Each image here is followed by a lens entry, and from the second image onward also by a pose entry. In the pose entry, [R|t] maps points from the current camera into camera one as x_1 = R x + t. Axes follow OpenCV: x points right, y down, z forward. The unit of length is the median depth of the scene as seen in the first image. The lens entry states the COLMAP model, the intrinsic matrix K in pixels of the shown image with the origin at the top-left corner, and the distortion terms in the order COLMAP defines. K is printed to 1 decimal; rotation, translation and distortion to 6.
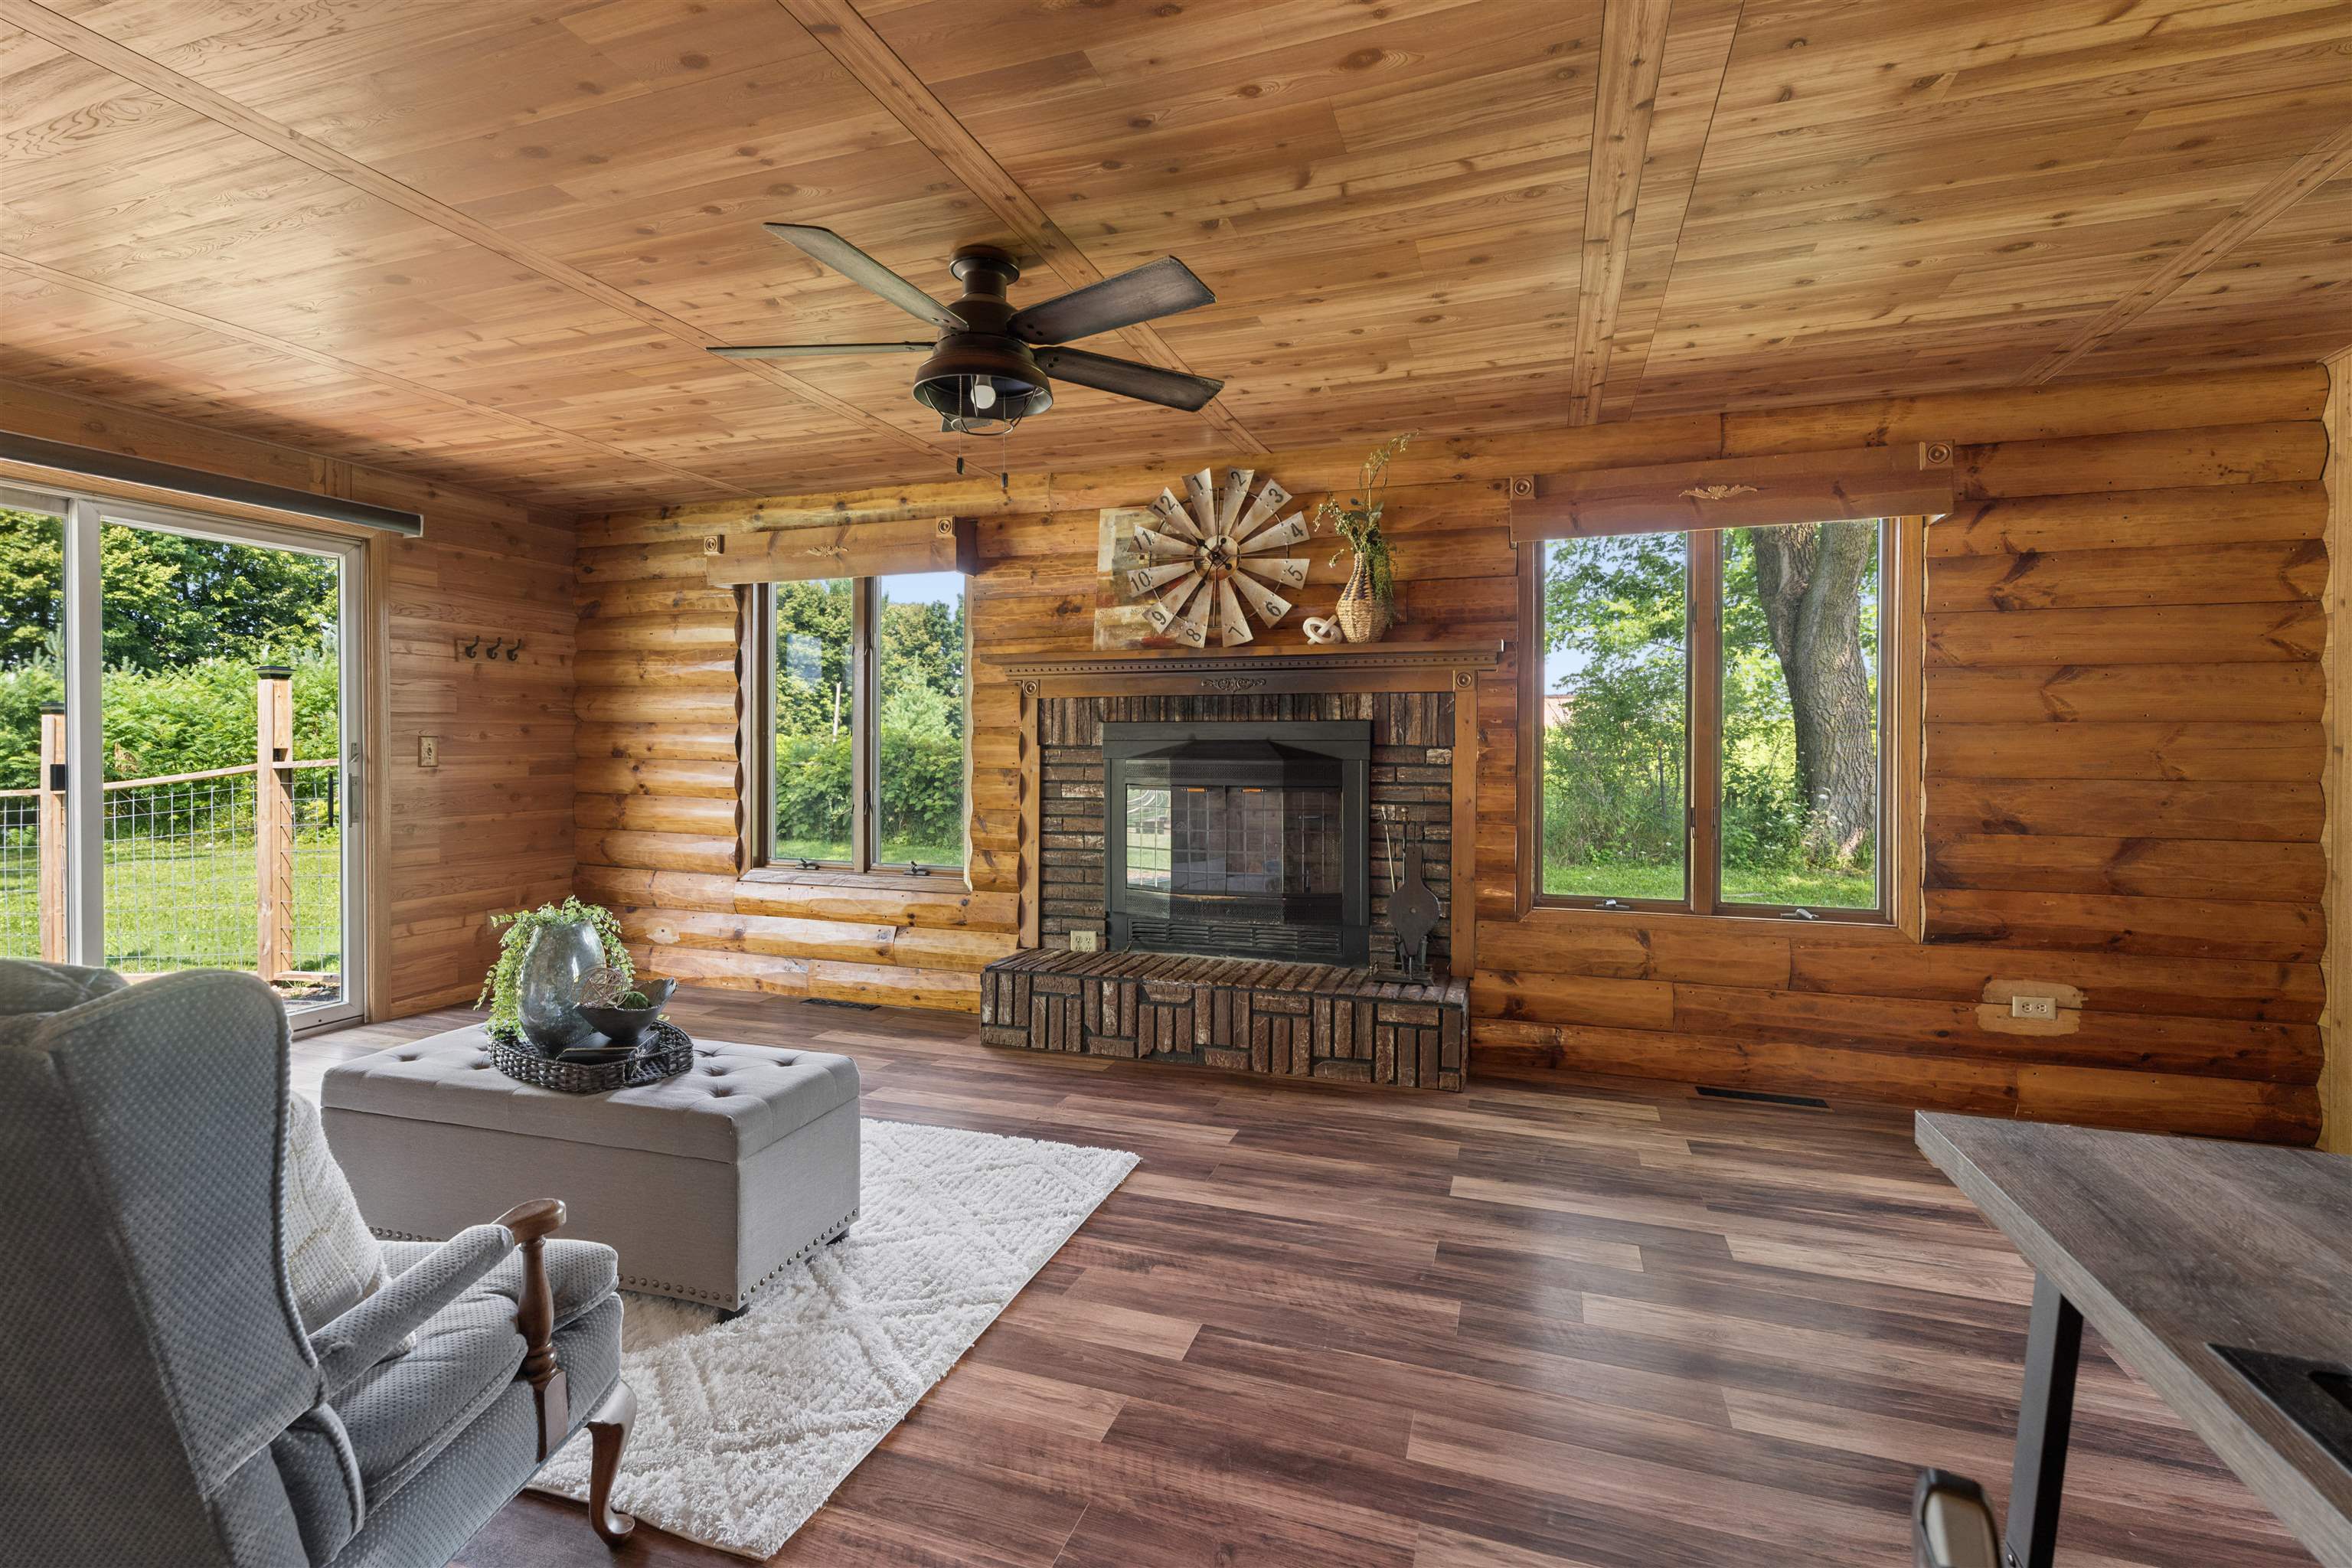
lens RADIAL K [[1061.6, 0, 1171.6], [0, 1061.6, 752.1], [0, 0, 1]] dist [0.009457, -0.001183]
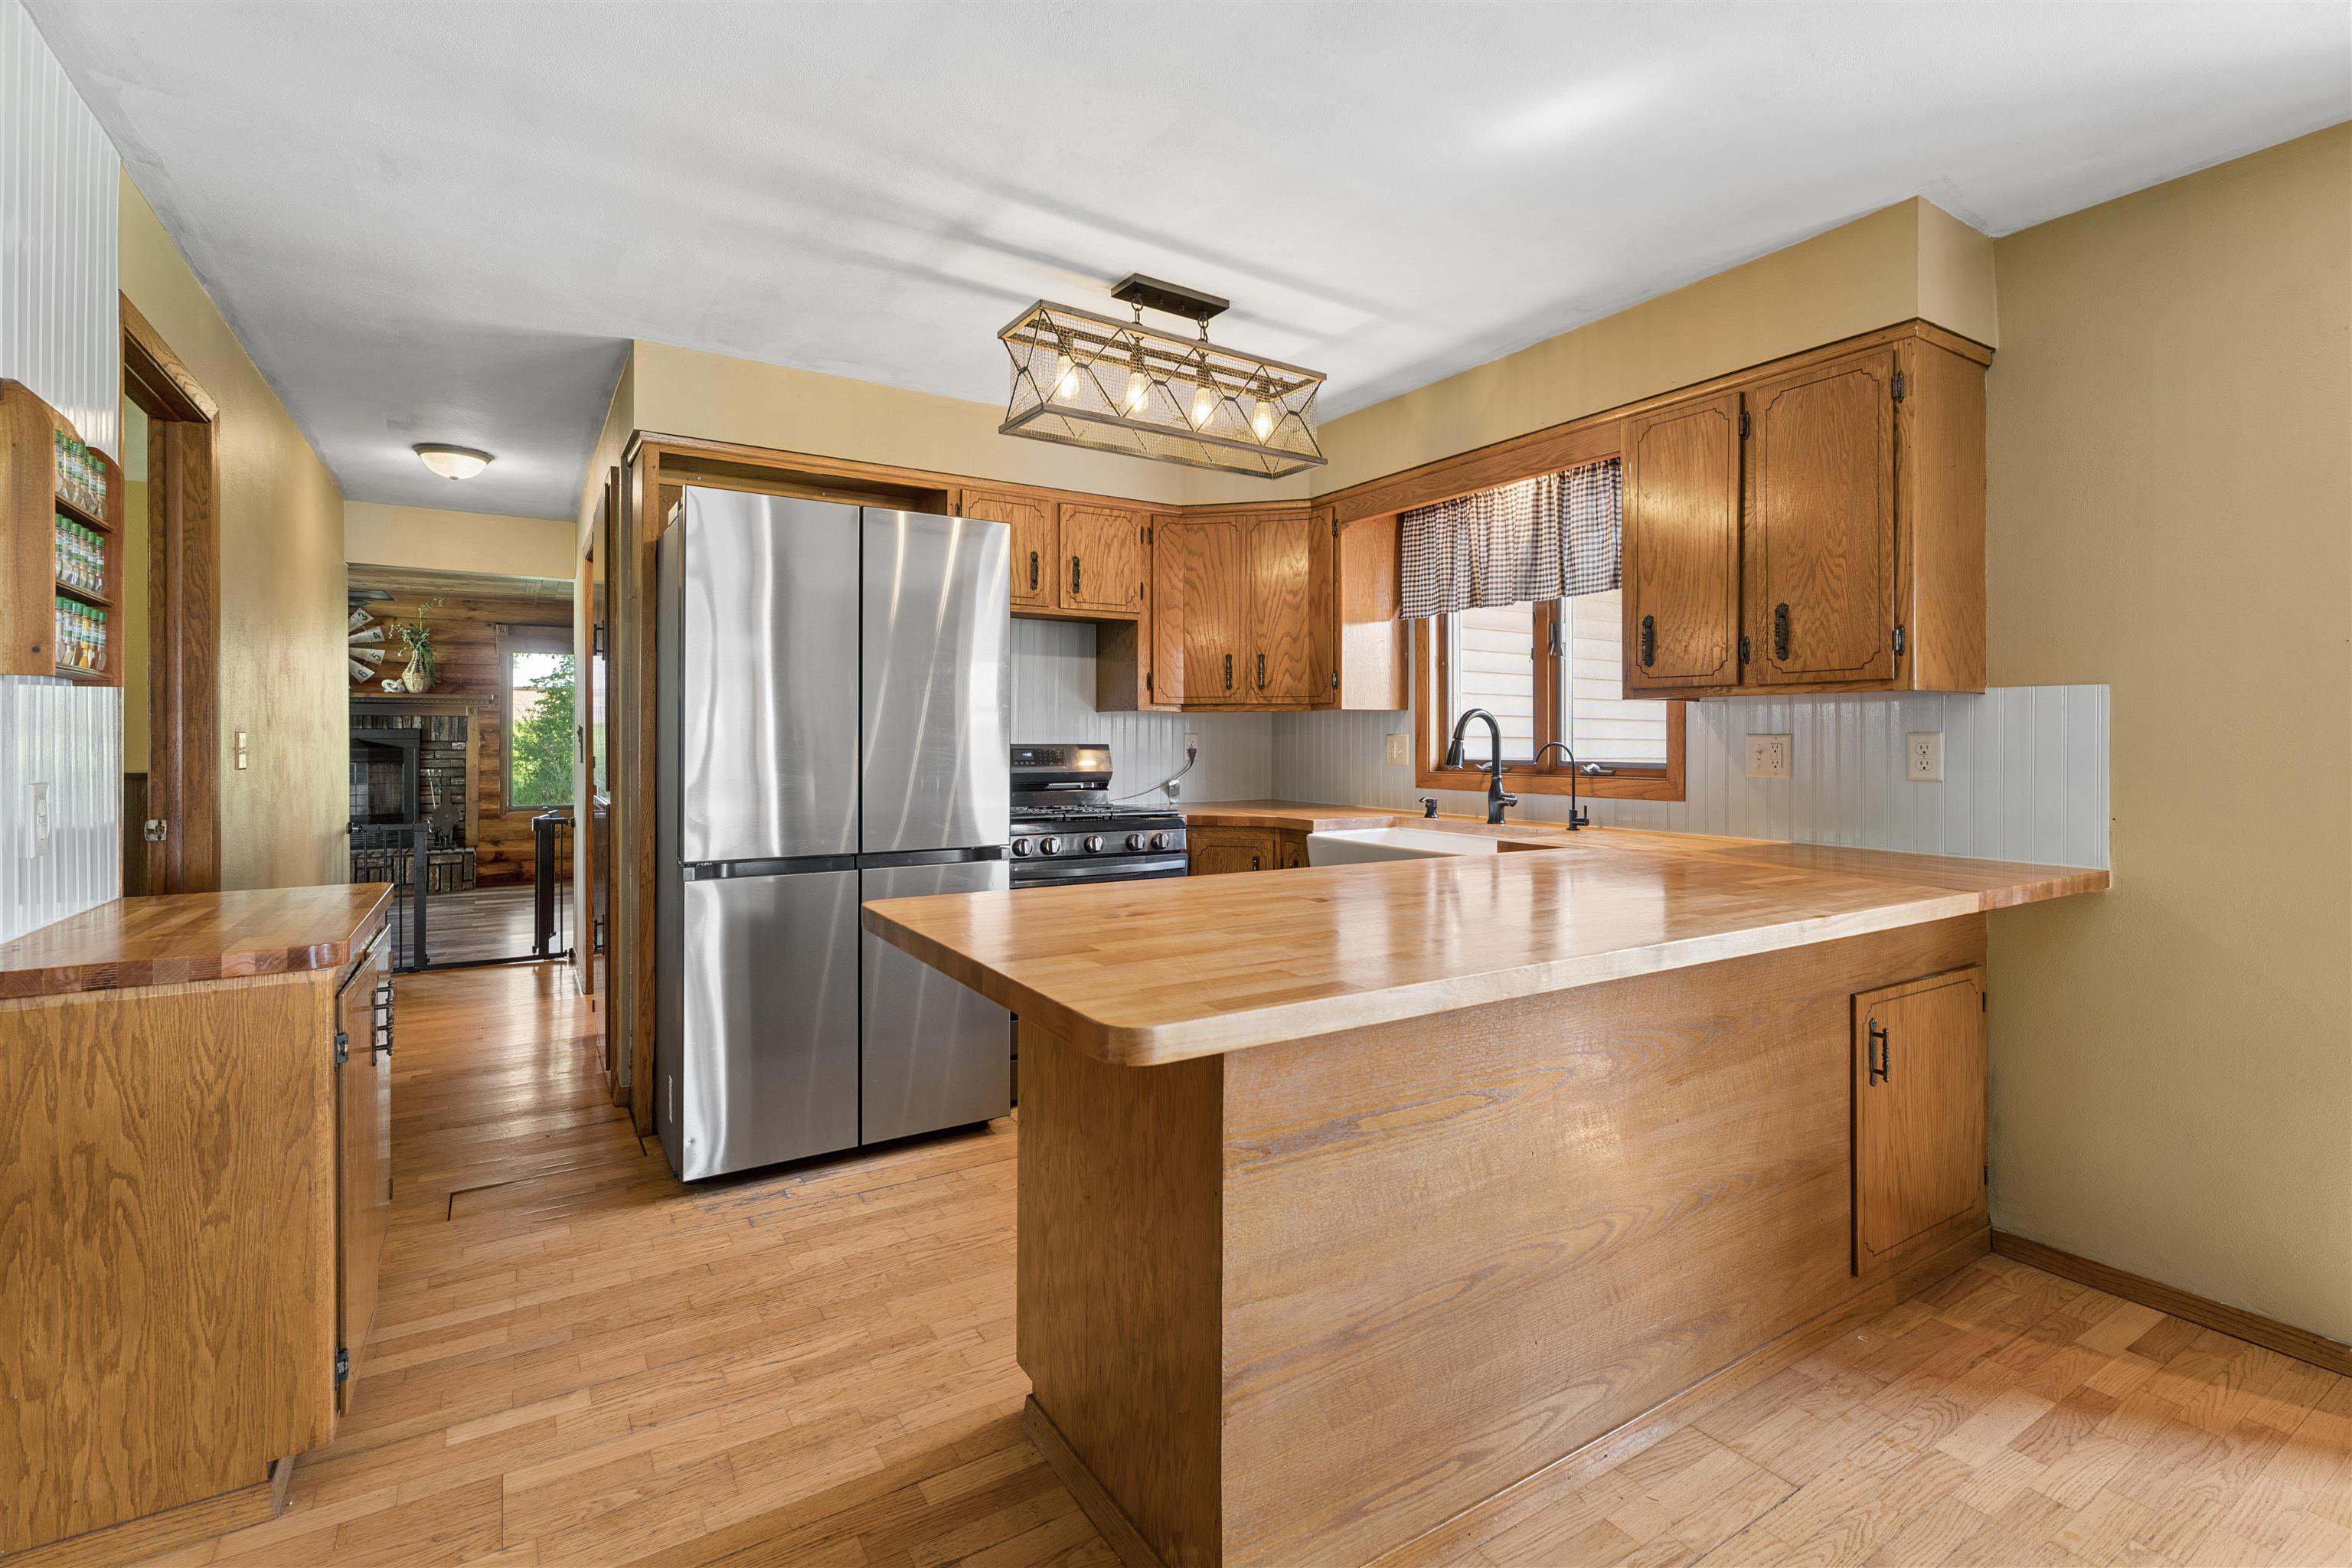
lens RADIAL K [[1061.6, 0, 1170.6], [0, 1061.6, 736.0], [0, 0, 1]] dist [0.009457, -0.001183]
pose [[0.631933, 0.001297, 0.775022, -0.523817], [0.008089, 0.999933, -0.008269, 0.013704], [-0.774981, 0.011494, 0.631880, -1.522014]]
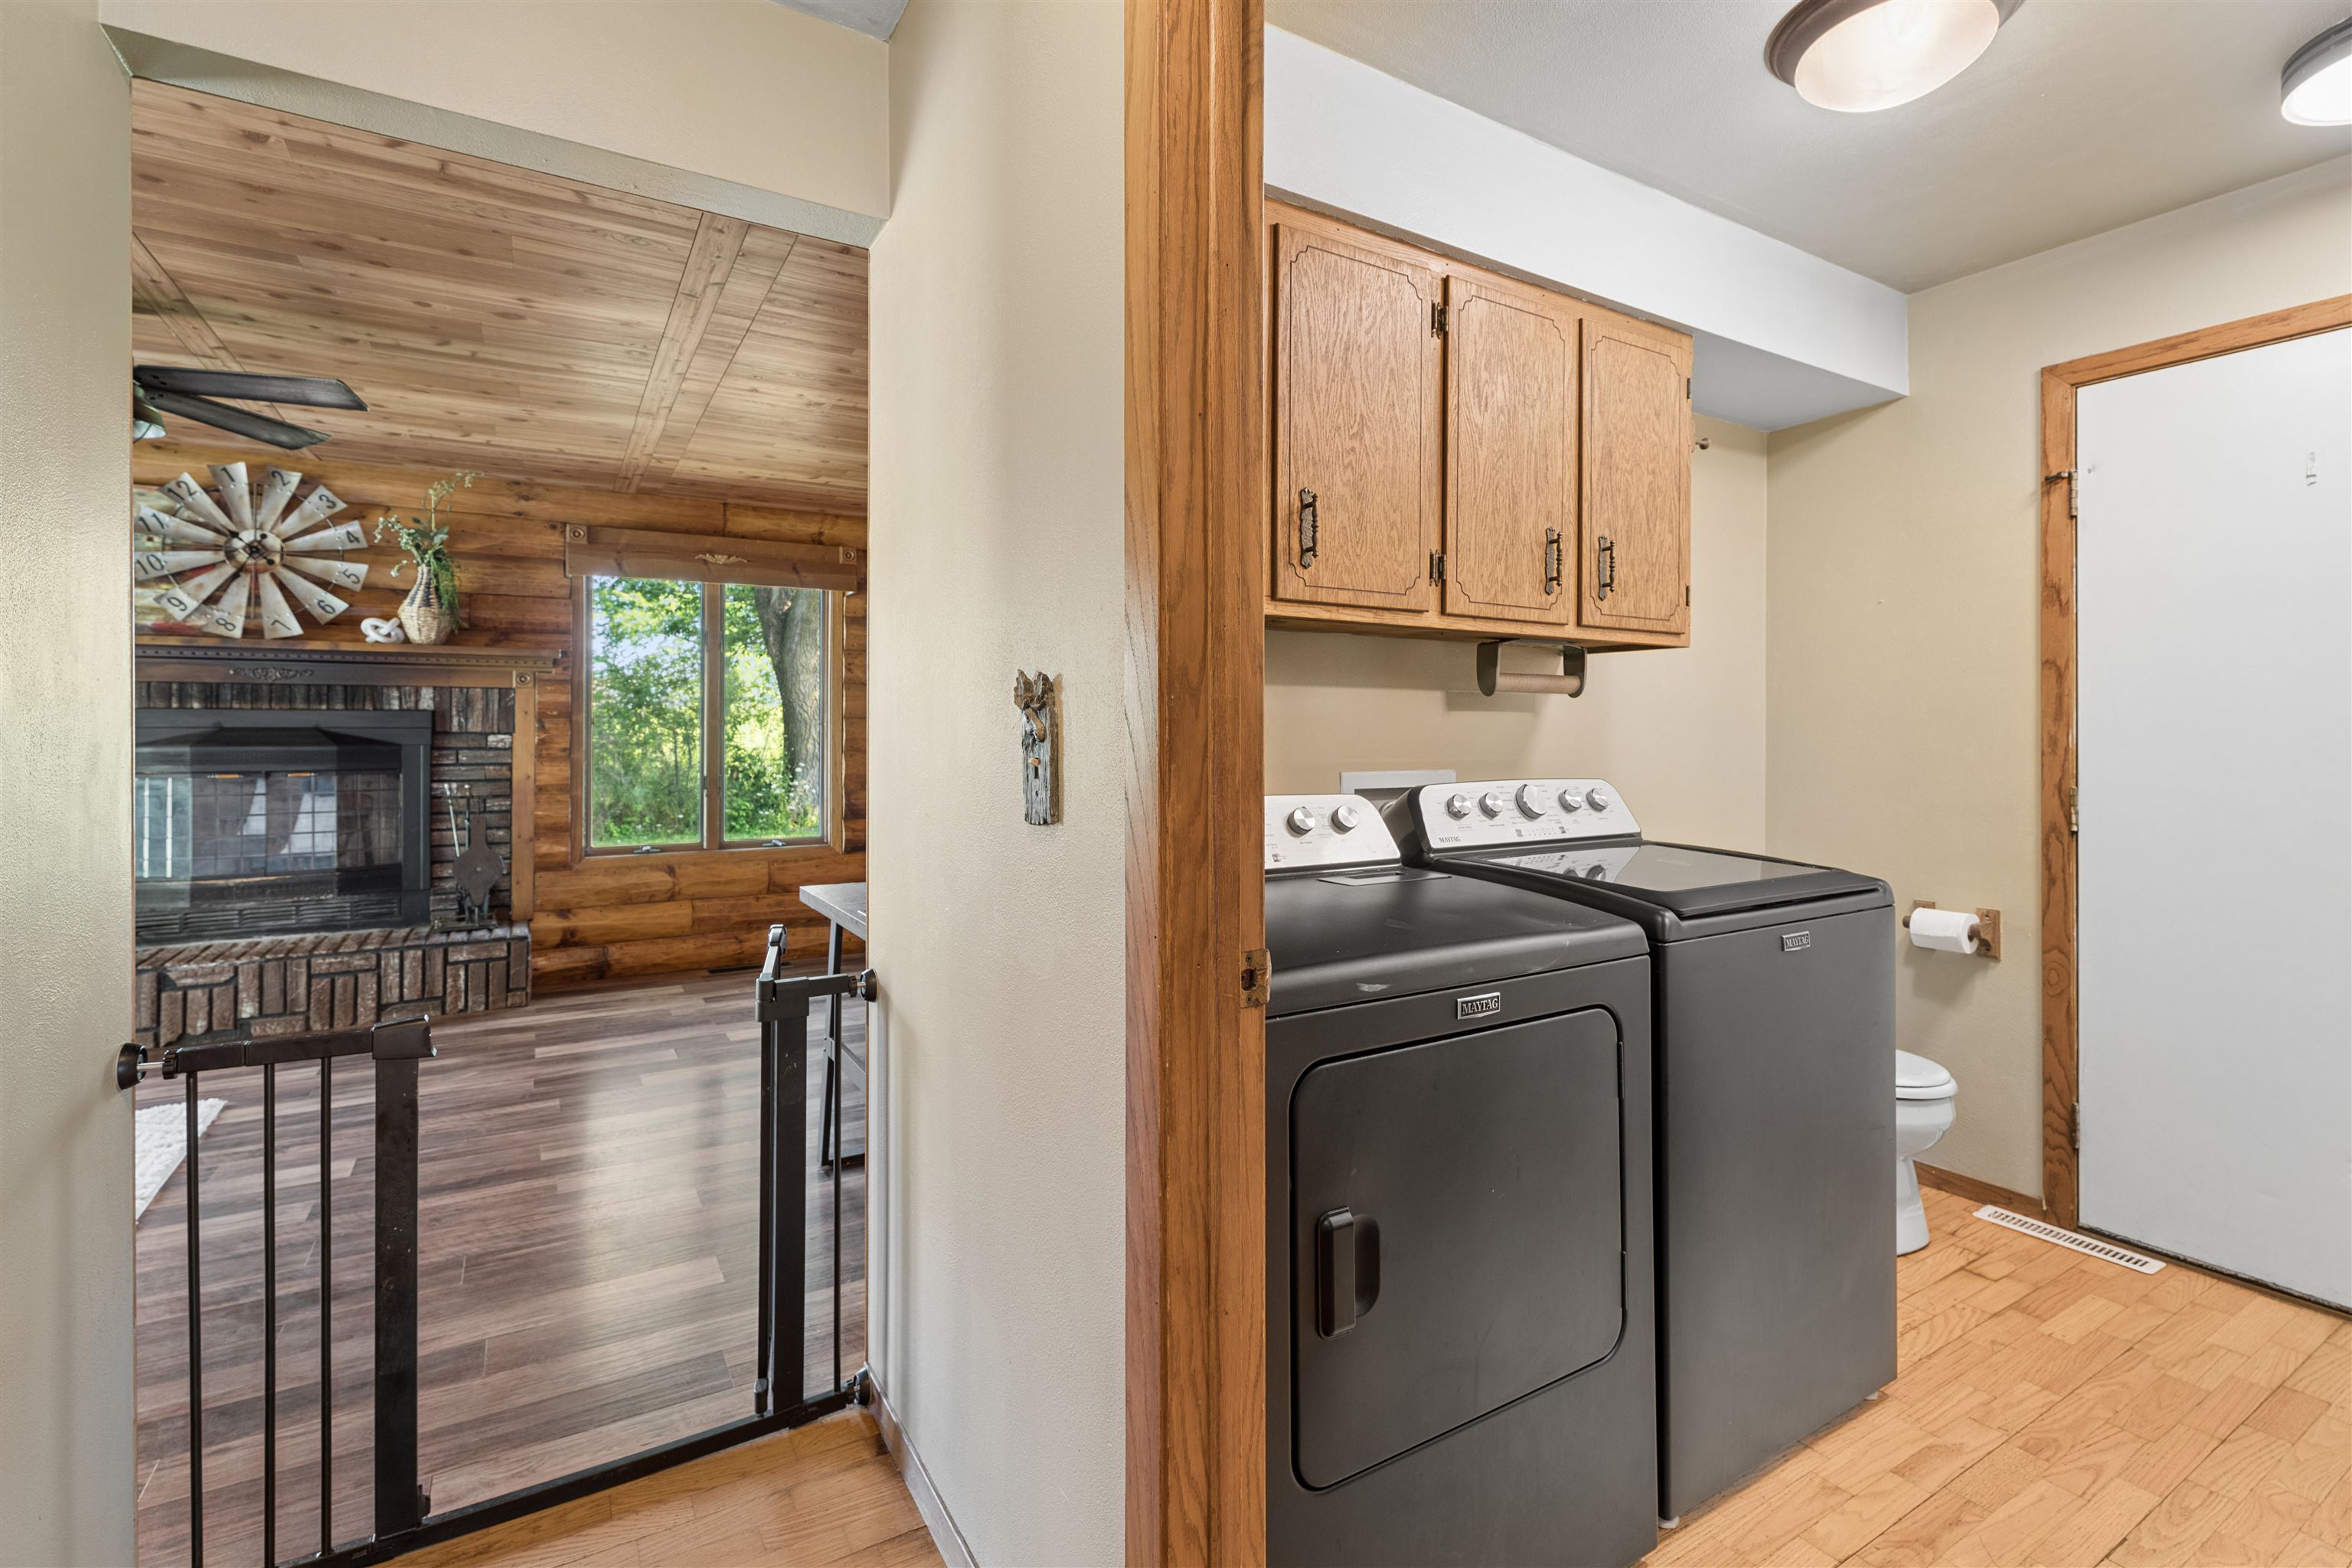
lens RADIAL K [[1061.6, 0, 1164.6], [0, 1061.6, 724.9], [0, 0, 1]] dist [0.009457, -0.001183]
pose [[0.646061, 0.002753, 0.763281, -0.189528], [0.004413, 0.999963, -0.007342, -0.002245], [-0.763273, 0.008112, 0.646025, -0.369504]]
